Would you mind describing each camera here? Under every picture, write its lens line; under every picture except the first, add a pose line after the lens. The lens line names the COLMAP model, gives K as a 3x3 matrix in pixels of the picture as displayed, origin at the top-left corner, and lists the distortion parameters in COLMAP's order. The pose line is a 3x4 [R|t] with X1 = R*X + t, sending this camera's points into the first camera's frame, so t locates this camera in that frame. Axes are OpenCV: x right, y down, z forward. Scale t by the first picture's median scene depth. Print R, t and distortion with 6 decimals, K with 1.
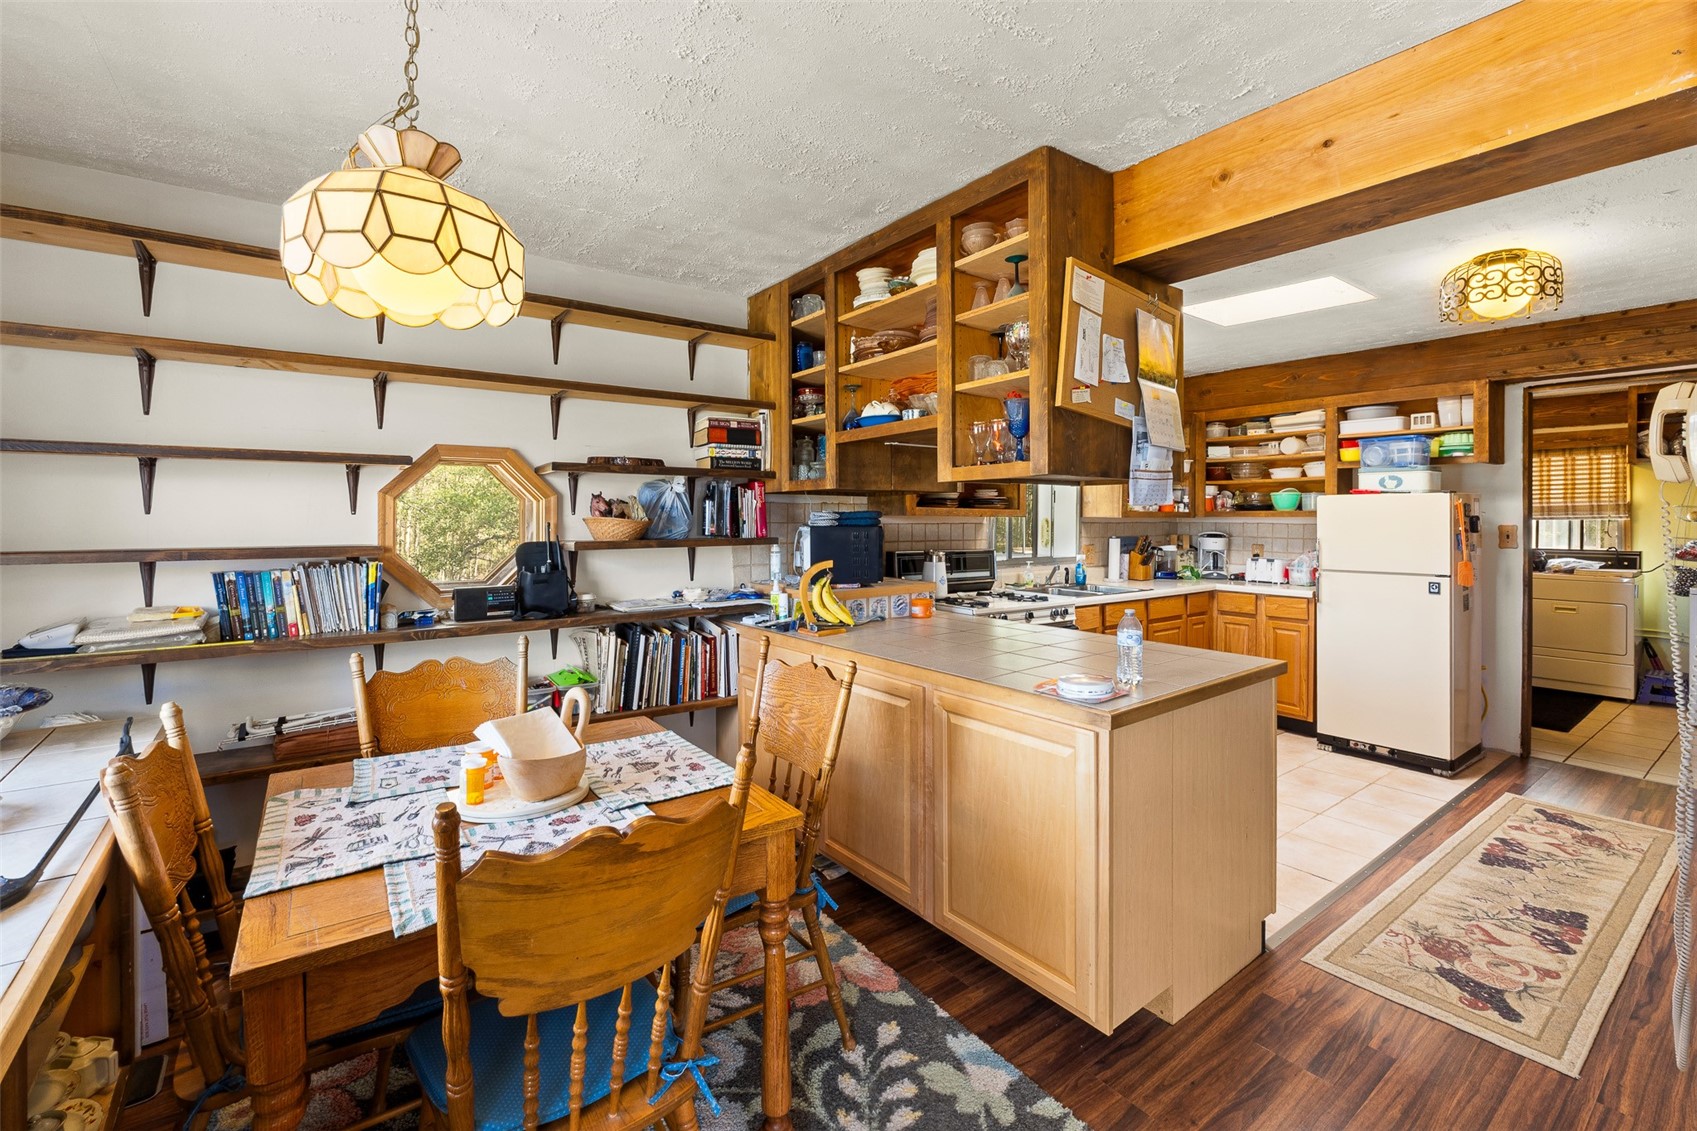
lens RADIAL K [[724.7, 0, 845.2], [0, 724.7, 521.0], [0, 0, 1]] dist [-0.007282, 0.000153]
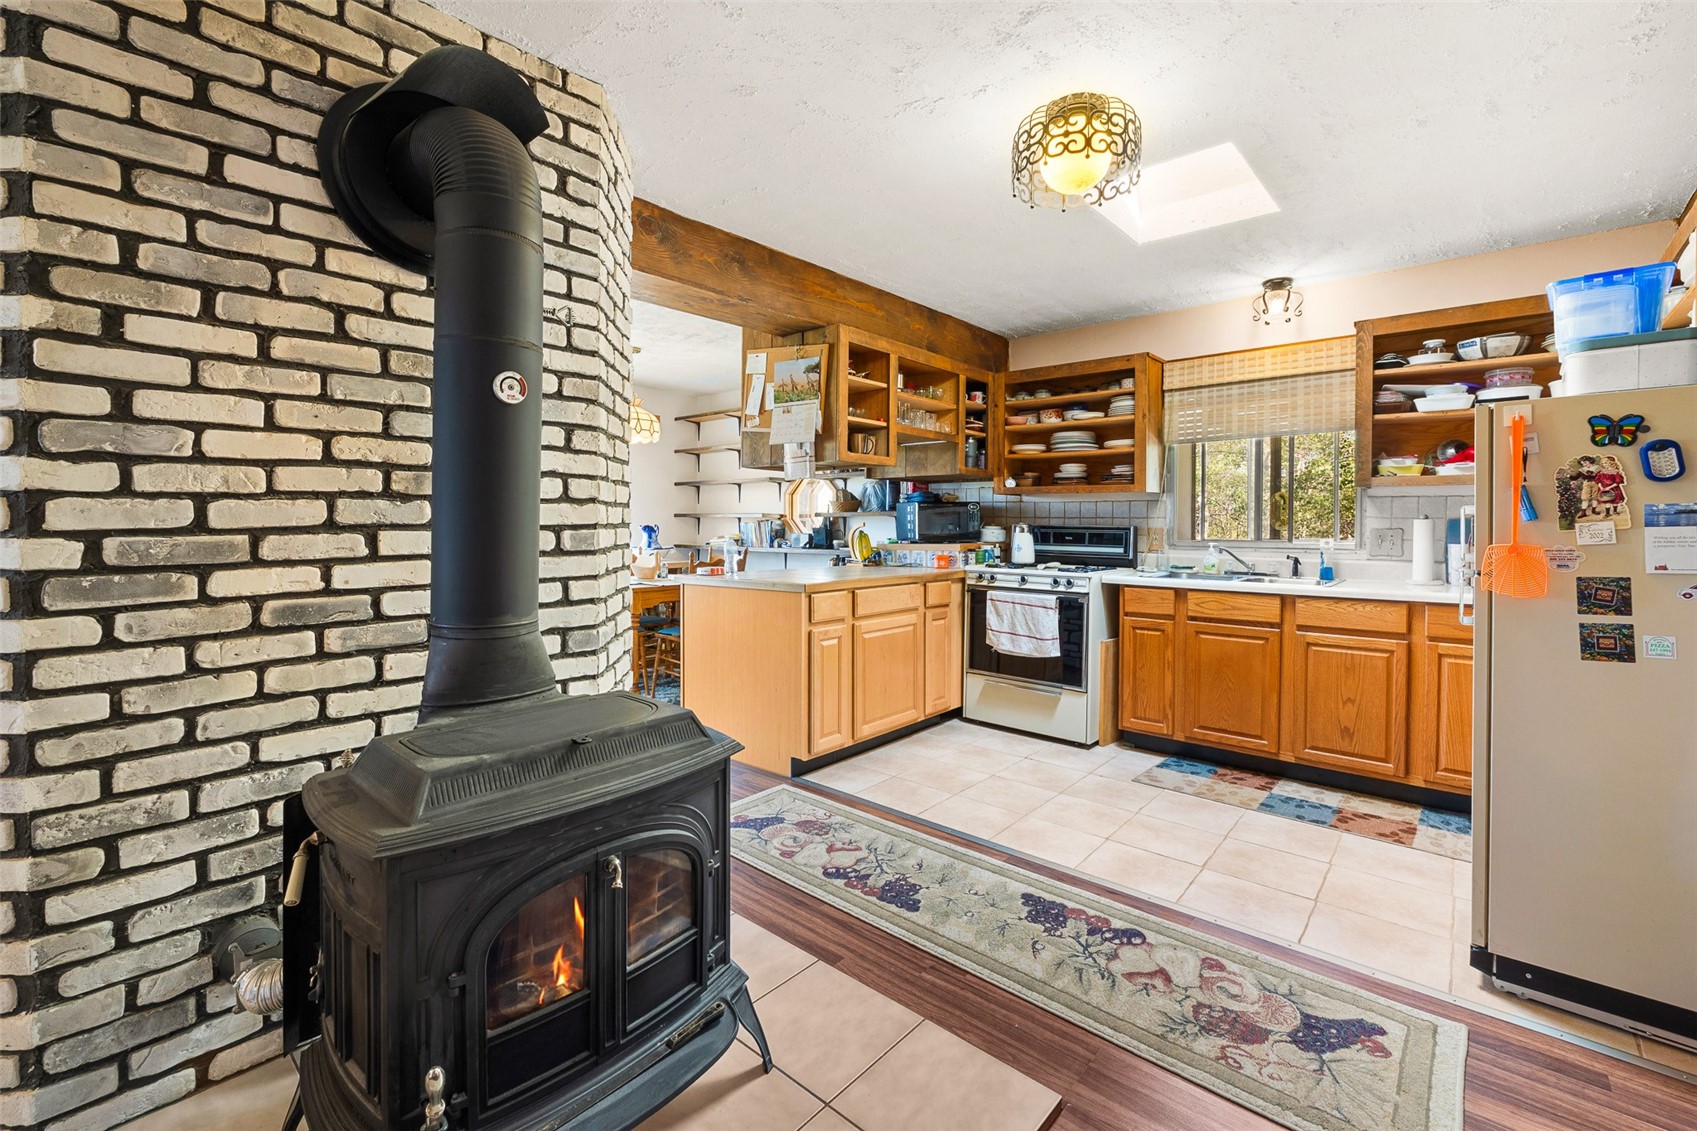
lens RADIAL K [[726.2, 0, 850.9], [0, 726.2, 530.1], [0, 0, 1]] dist [-0.005513, -0.000249]
pose [[0.219451, 0.007136, -0.975597, 1.224611], [-0.010084, 0.999936, 0.005046, 0.049197], [0.975571, 0.008730, 0.219509, 0.471035]]
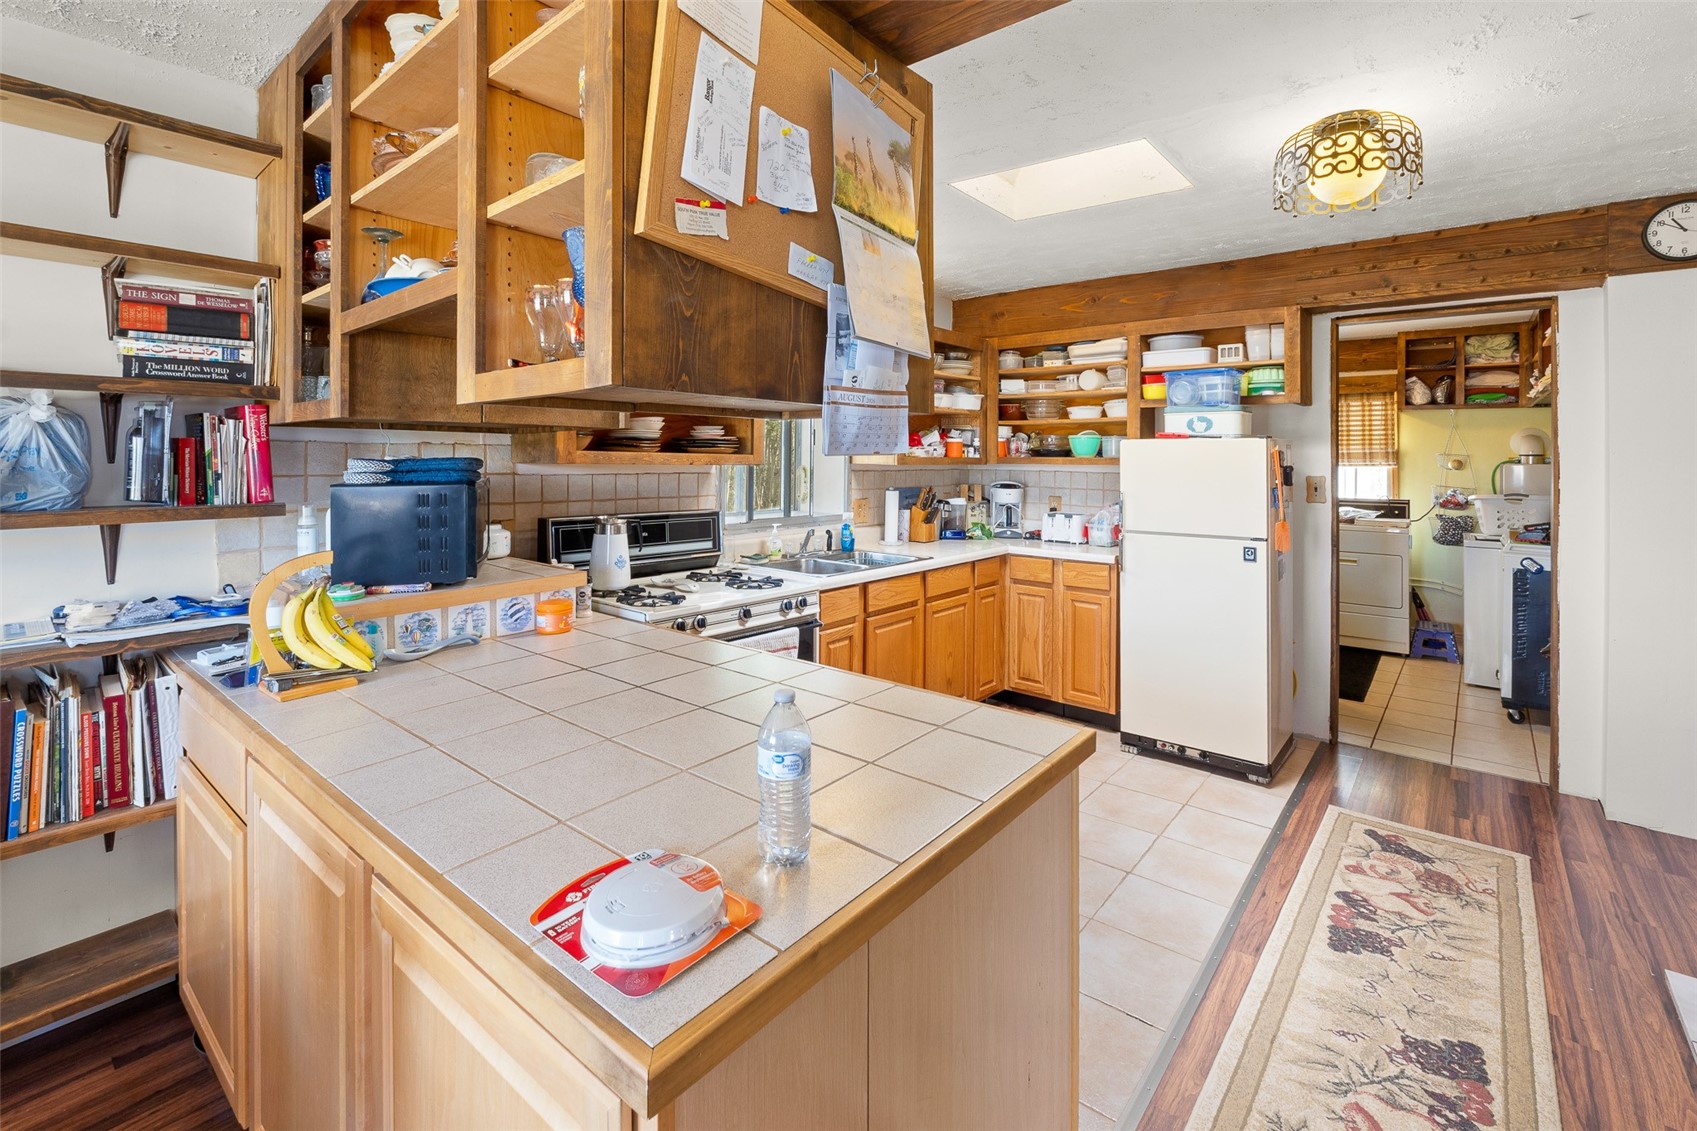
lens RADIAL K [[749.8, 0, 842.6], [0, 749.8, 451.9], [0, 0, 1]] dist [-0.004649, -0.000840]
pose [[0.971538, 0.007005, 0.236781, 0.167769], [-0.004030, 0.999907, -0.013045, -0.010232], [-0.236850, 0.011720, 0.971476, 0.285332]]
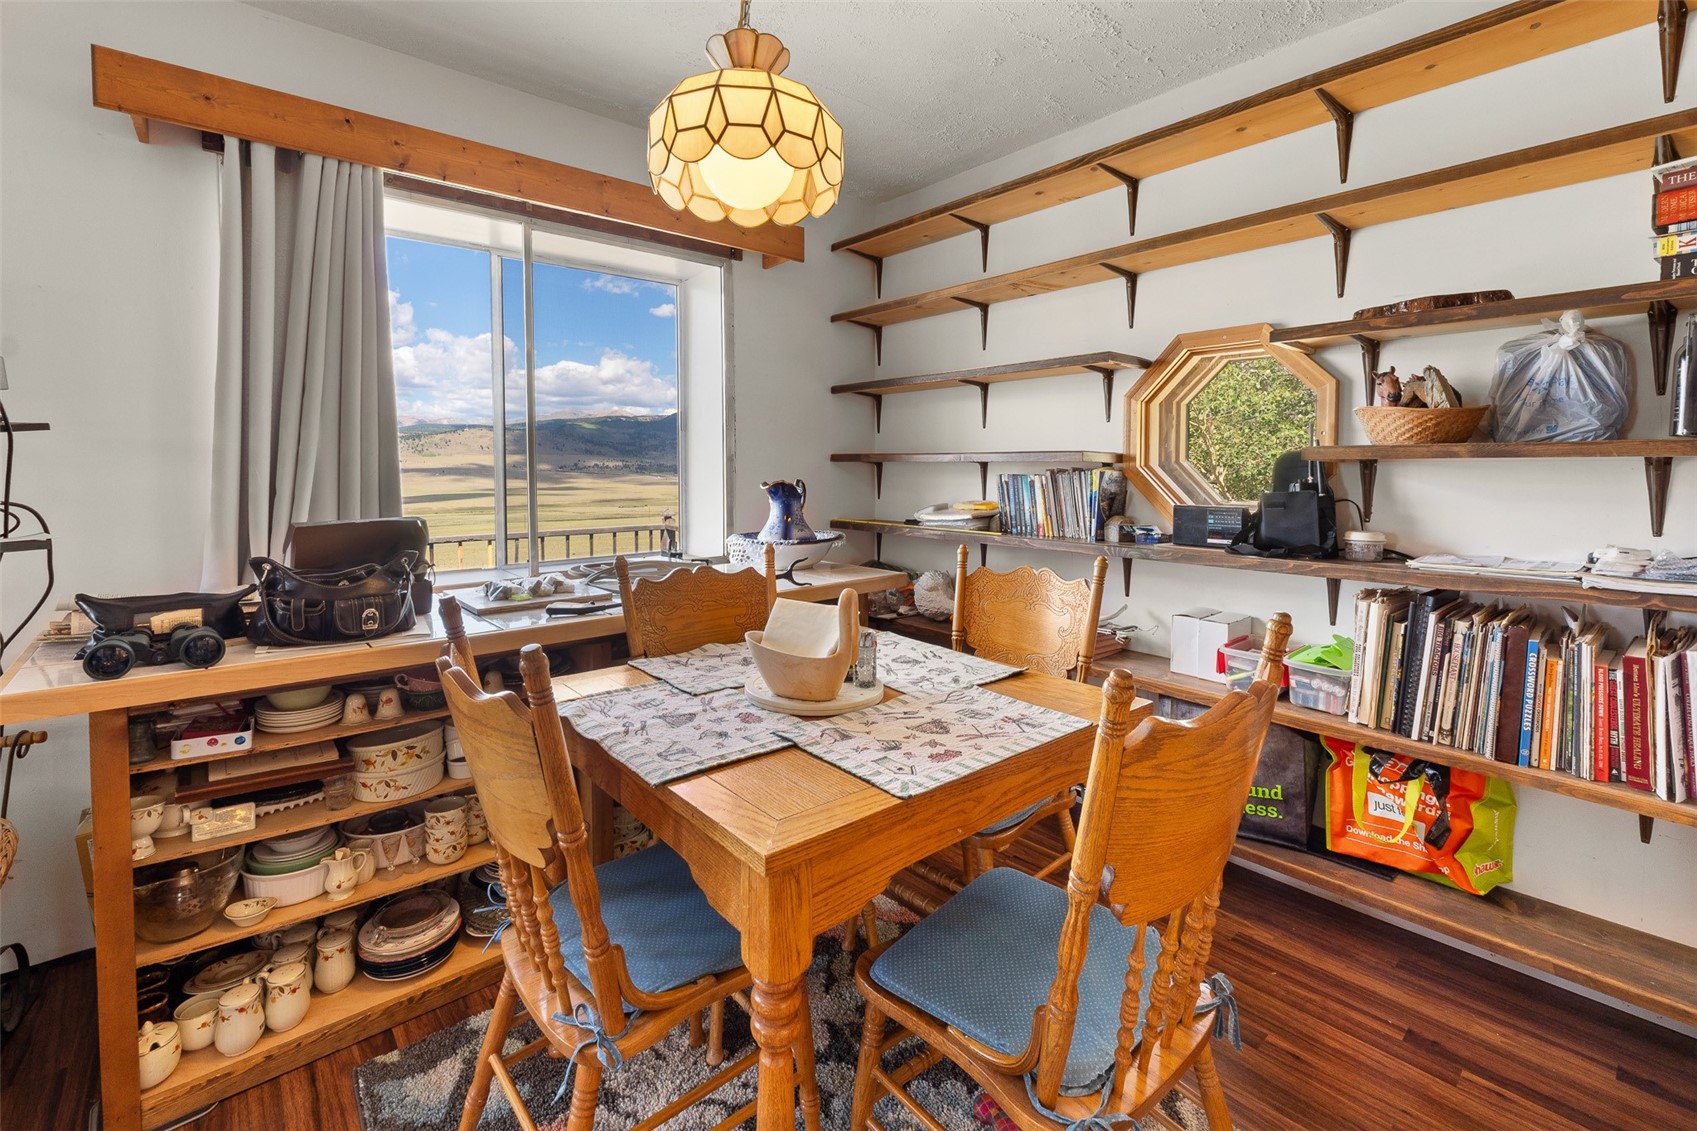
lens RADIAL K [[739.1, 0, 844.1], [0, 739.1, 492.4], [0, 0, 1]] dist [-0.004315, -0.000533]
pose [[0.073086, 0.032216, -0.996805, 0.195898], [-0.008356, 0.999463, 0.031689, 0.038800], [0.997291, 0.006014, 0.073316, 0.389880]]
